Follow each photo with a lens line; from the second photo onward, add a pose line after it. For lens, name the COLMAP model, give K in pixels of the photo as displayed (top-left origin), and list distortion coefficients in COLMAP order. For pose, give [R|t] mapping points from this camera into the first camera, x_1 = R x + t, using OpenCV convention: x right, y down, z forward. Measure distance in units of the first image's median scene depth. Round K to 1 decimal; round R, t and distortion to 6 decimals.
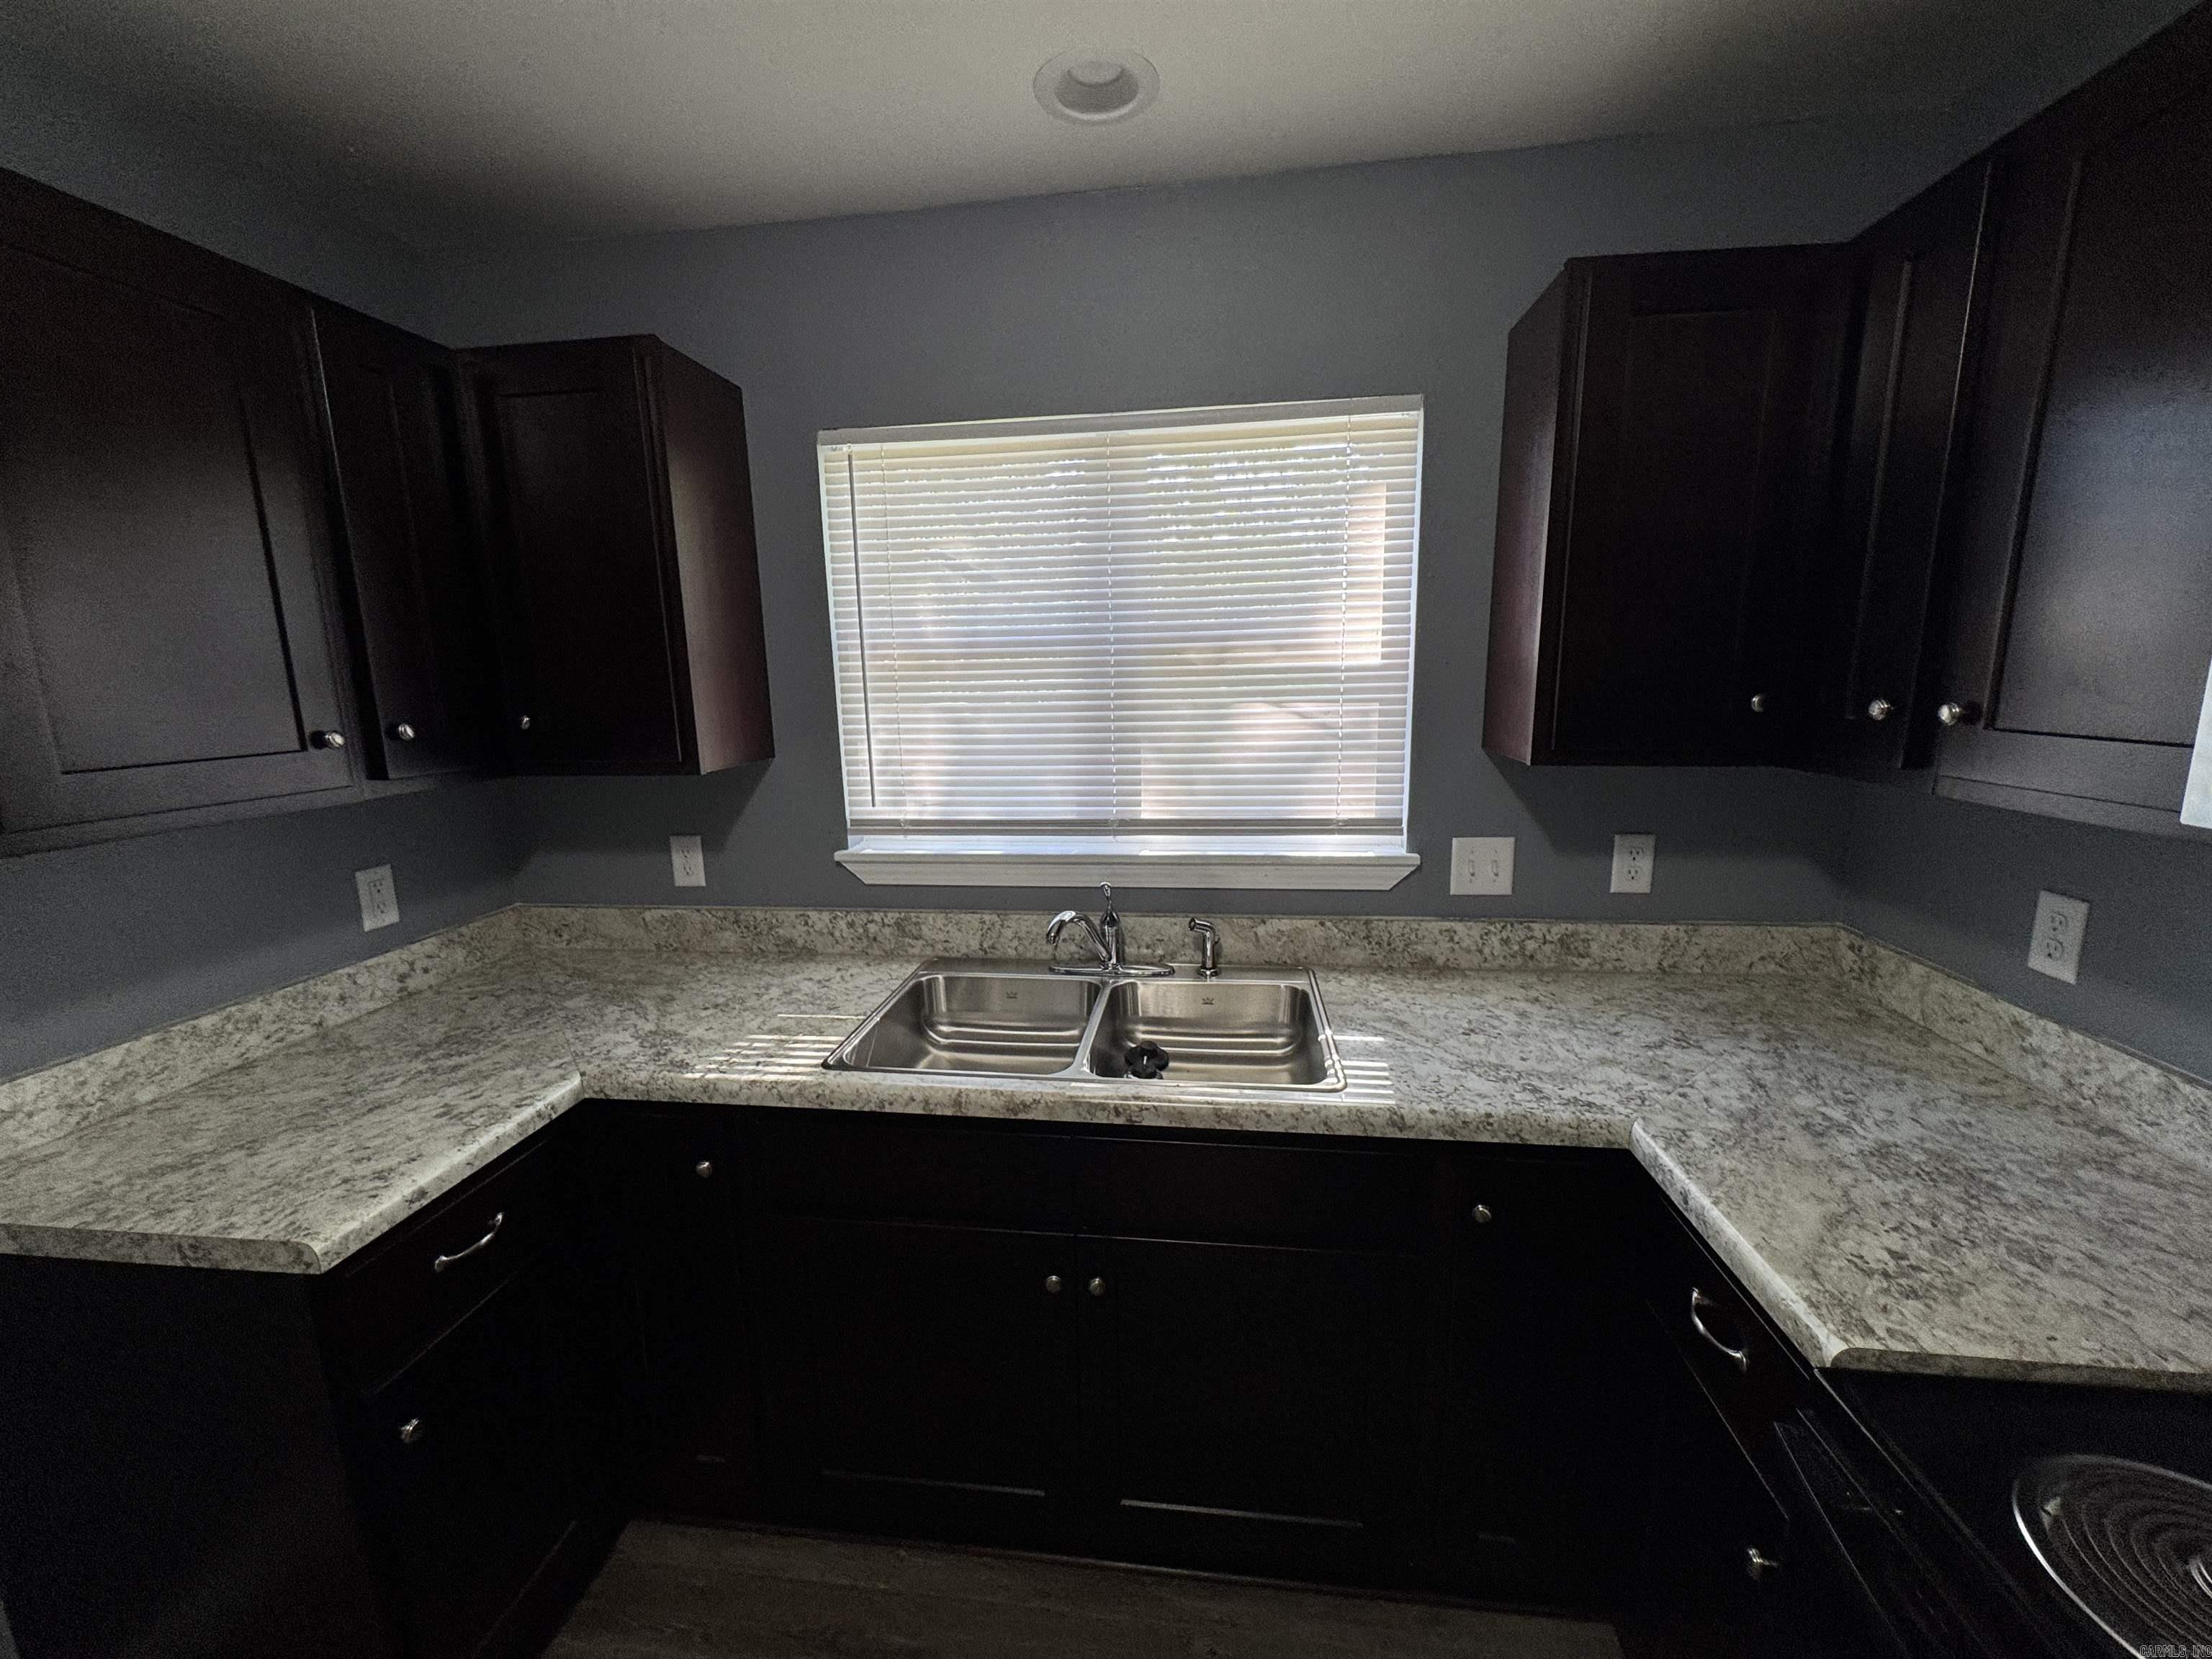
lens RADIAL K [[884.7, 0, 1107.4], [0, 884.7, 830.1], [0, 0, 1]] dist [-0.003887, 0.000692]
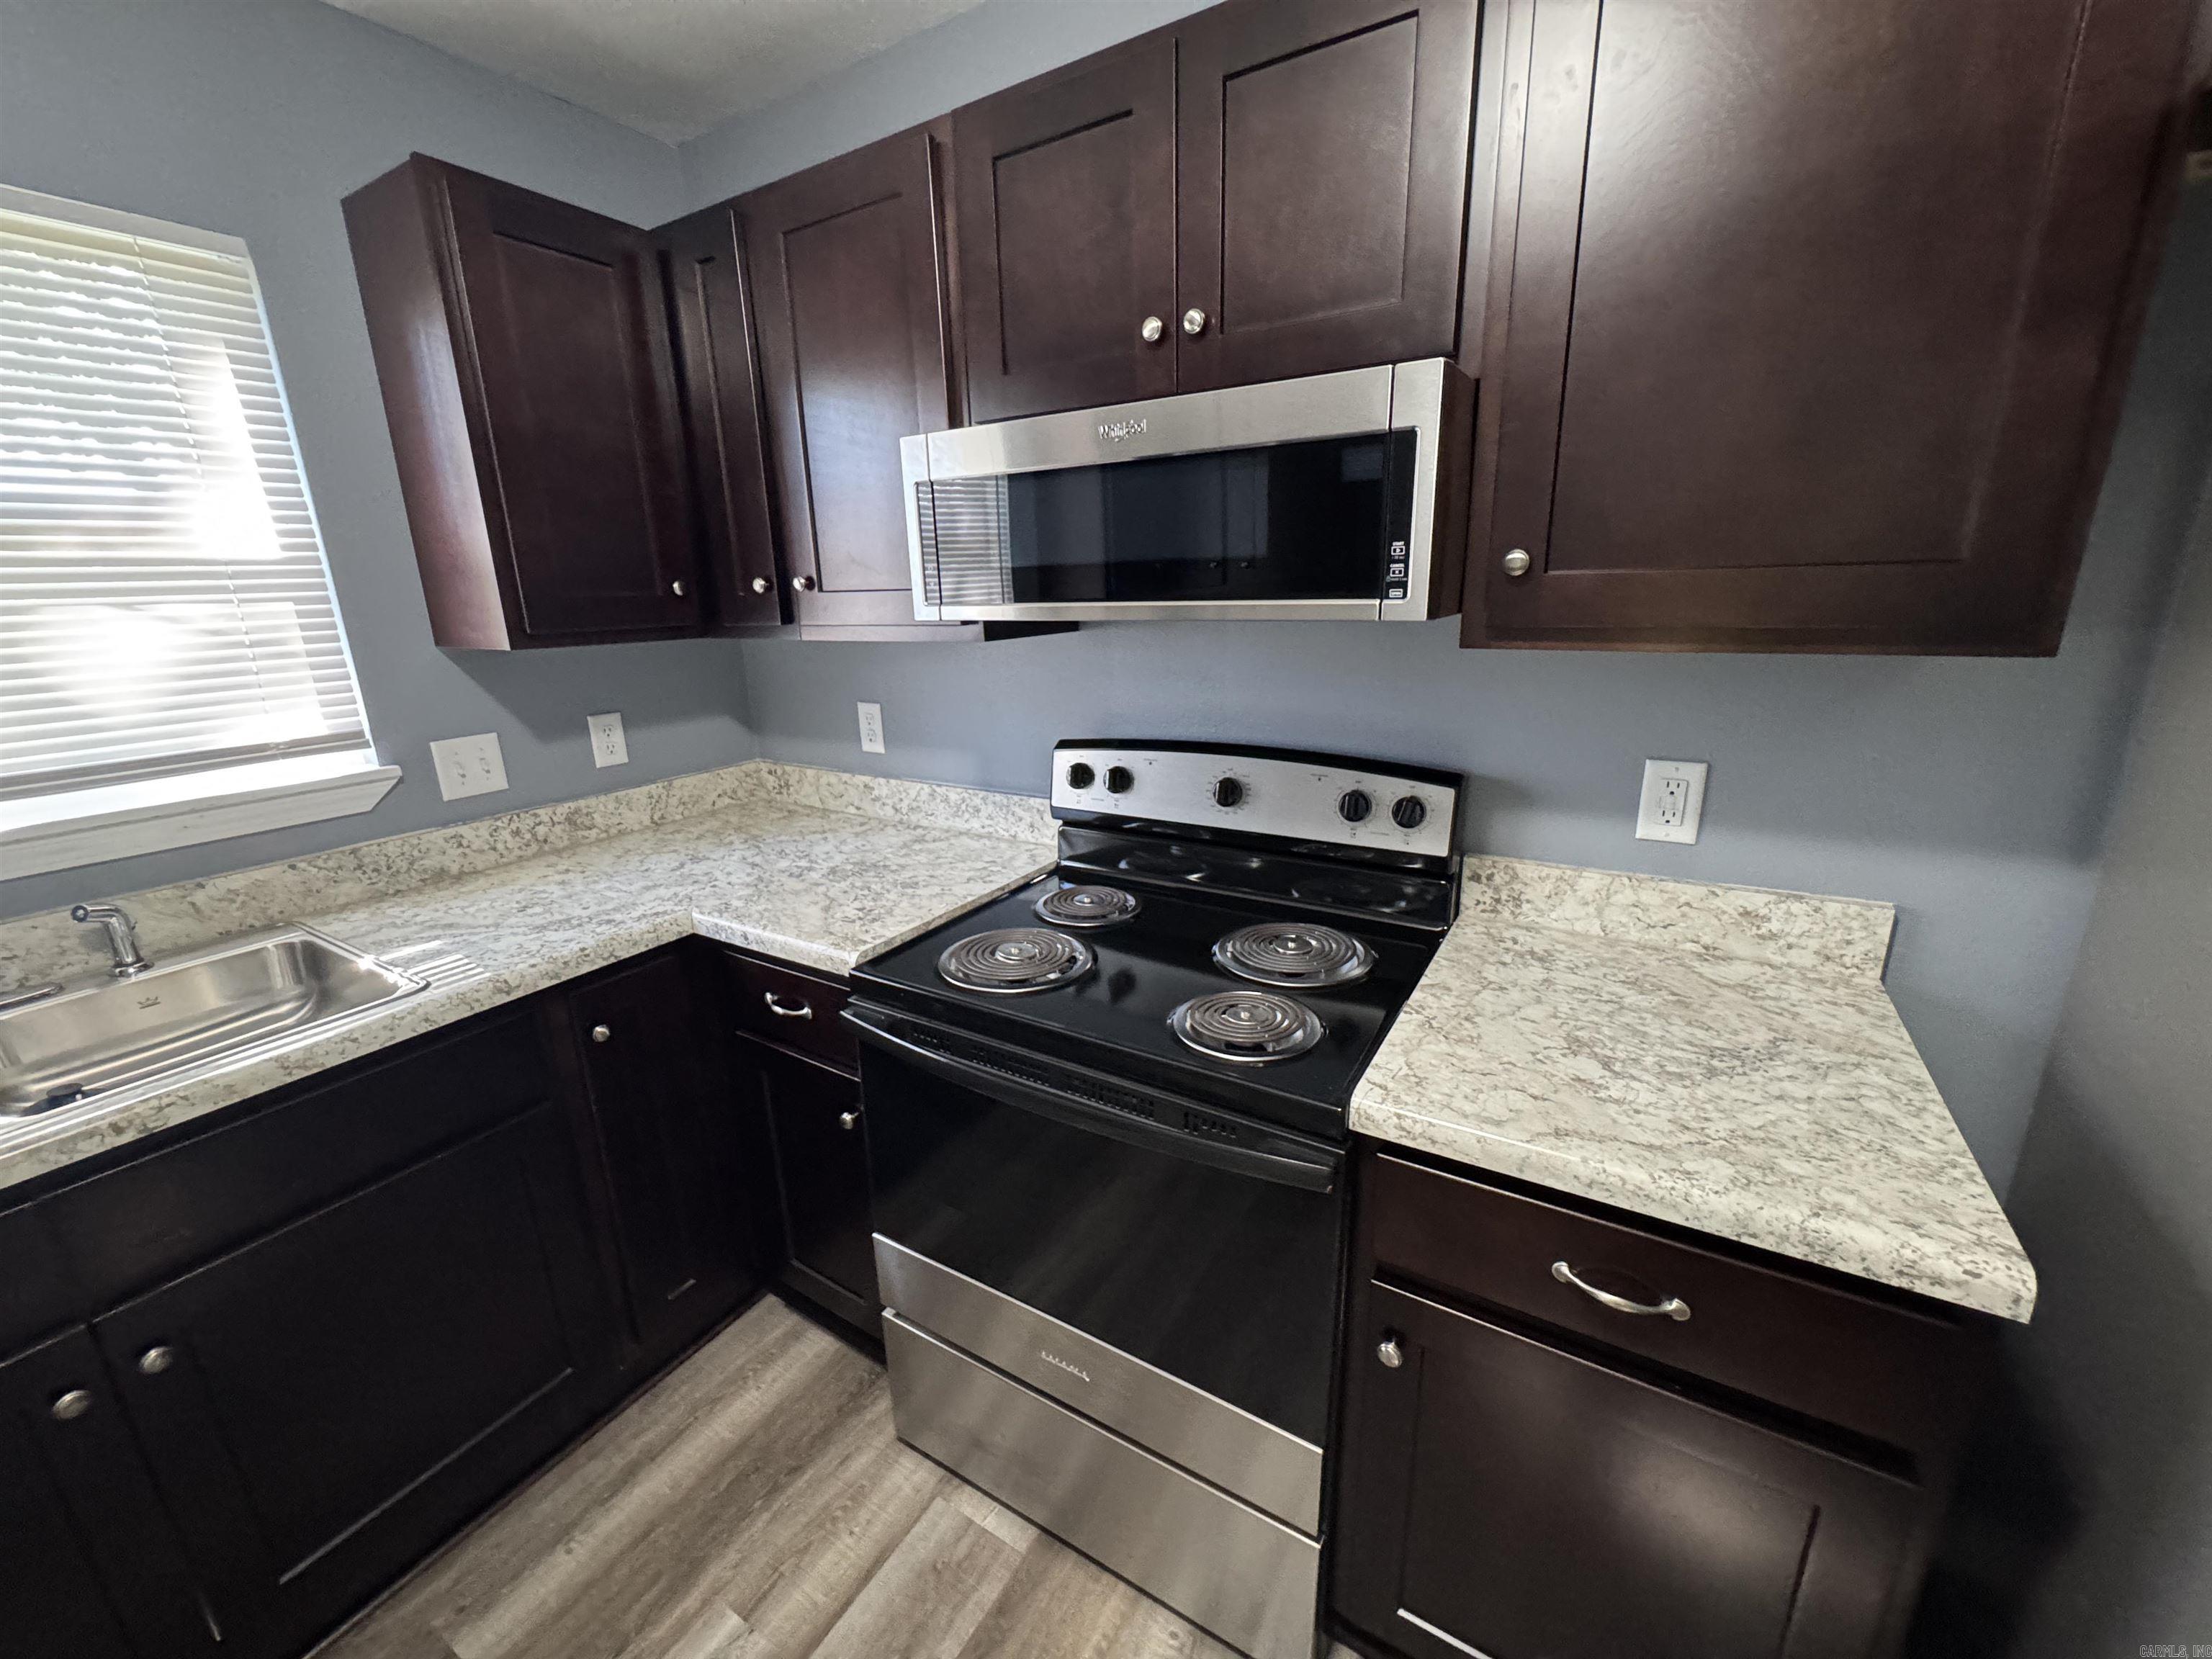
lens RADIAL K [[884.7, 0, 1107.2], [0, 884.7, 830.6], [0, 0, 1]] dist [-0.003887, 0.000692]
pose [[0.414617, -0.237435, 0.878474, -0.240171], [0.182133, 0.967480, 0.175529, 0.091929], [-0.891583, 0.087222, 0.444378, -0.117965]]
